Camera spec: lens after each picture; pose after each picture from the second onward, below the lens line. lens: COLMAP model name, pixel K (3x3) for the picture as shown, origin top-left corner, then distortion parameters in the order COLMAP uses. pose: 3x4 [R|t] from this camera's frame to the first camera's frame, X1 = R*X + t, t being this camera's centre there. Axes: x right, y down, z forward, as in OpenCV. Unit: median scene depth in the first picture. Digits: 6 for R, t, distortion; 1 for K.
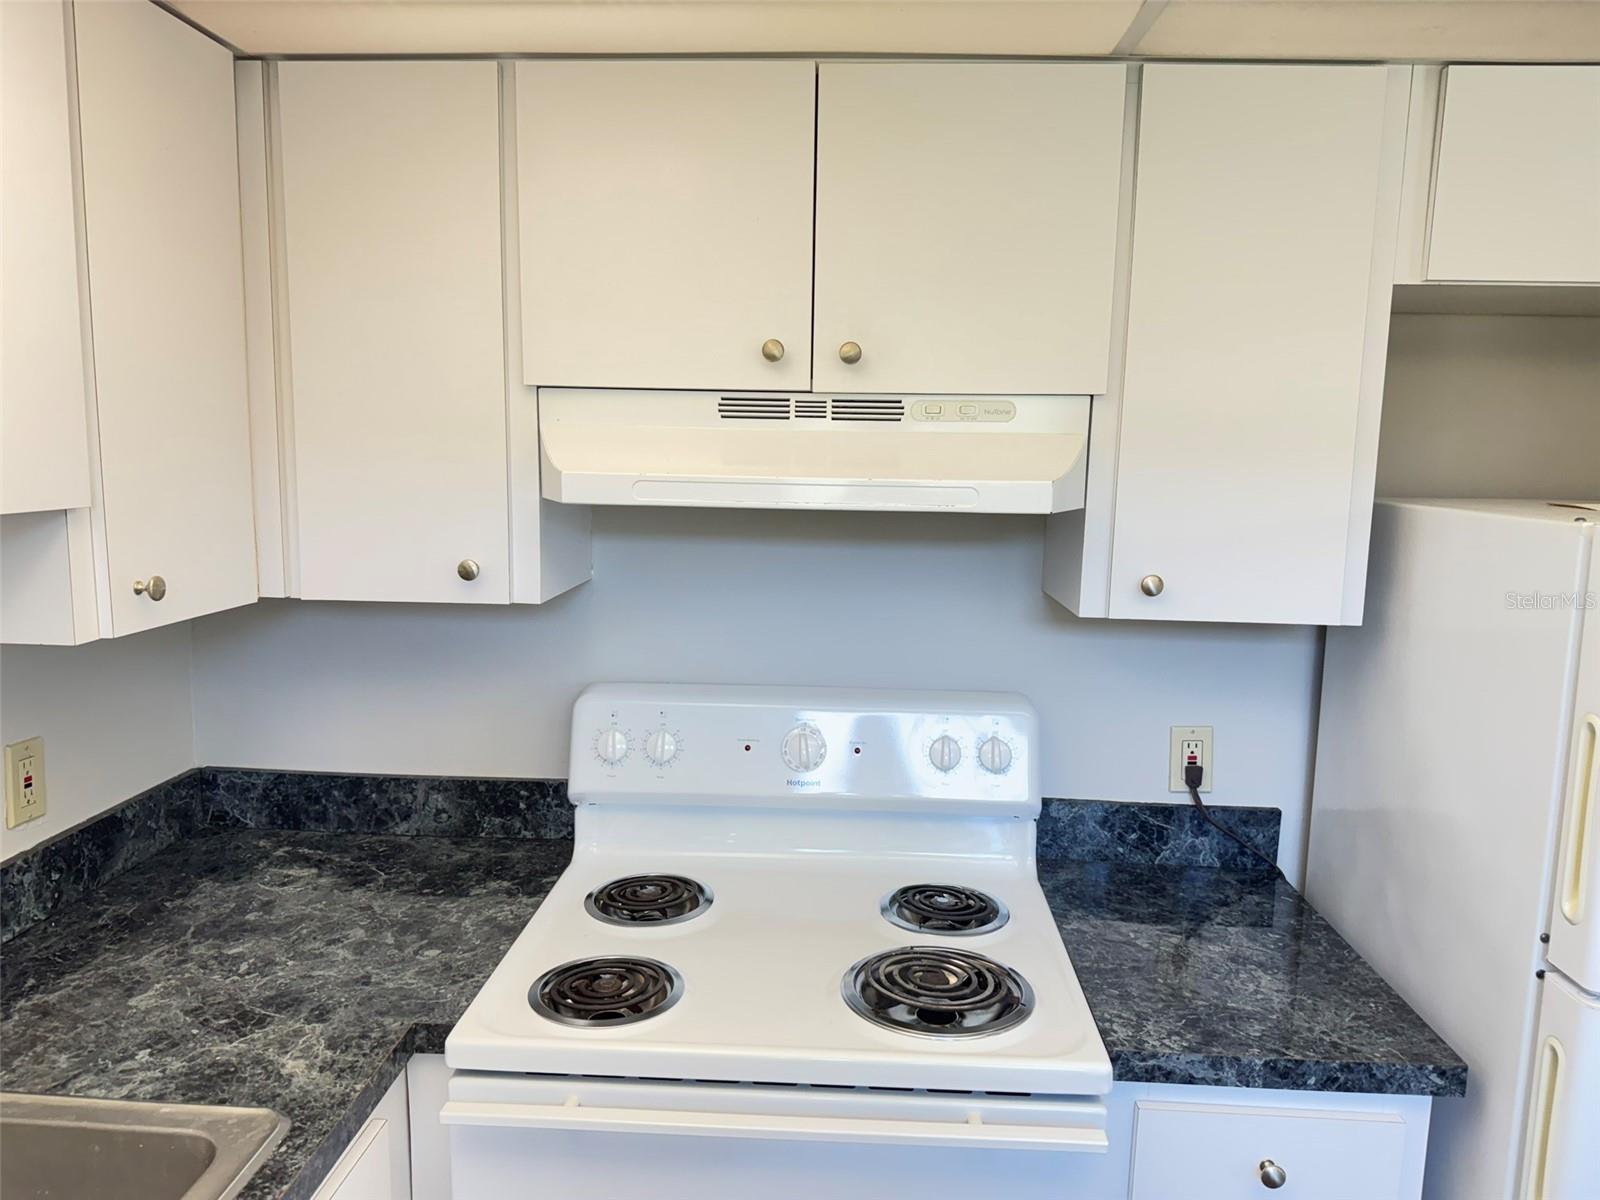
lens RADIAL K [[1133.3, 0, 795.0], [0, 1133.3, 604.3], [0, 0, 1]] dist [0.042445, -0.043880]
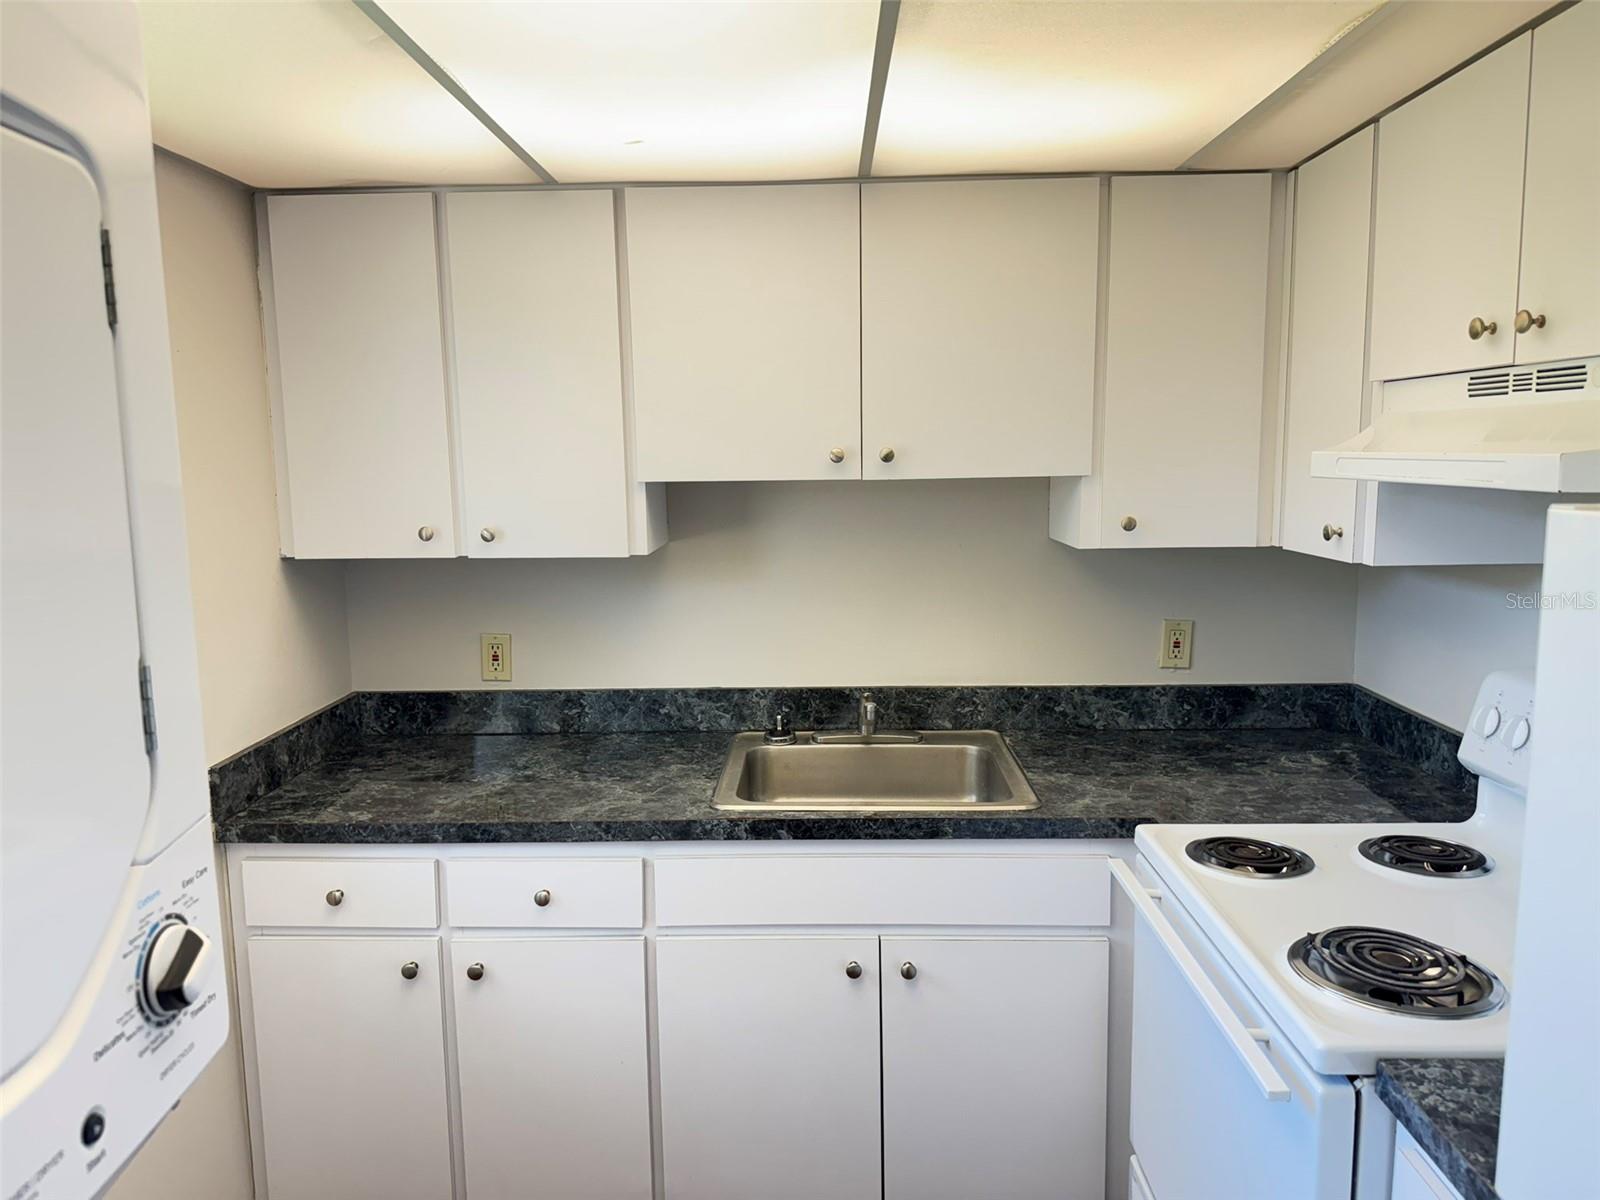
lens RADIAL K [[1133.3, 0, 795.0], [0, 1133.3, 604.3], [0, 0, 1]] dist [0.042445, -0.043880]
pose [[0.036113, 0.116056, -0.992586, 0.972411], [-0.125105, 0.985945, 0.110728, -0.017343], [0.991486, 0.120178, 0.050124, 0.364837]]
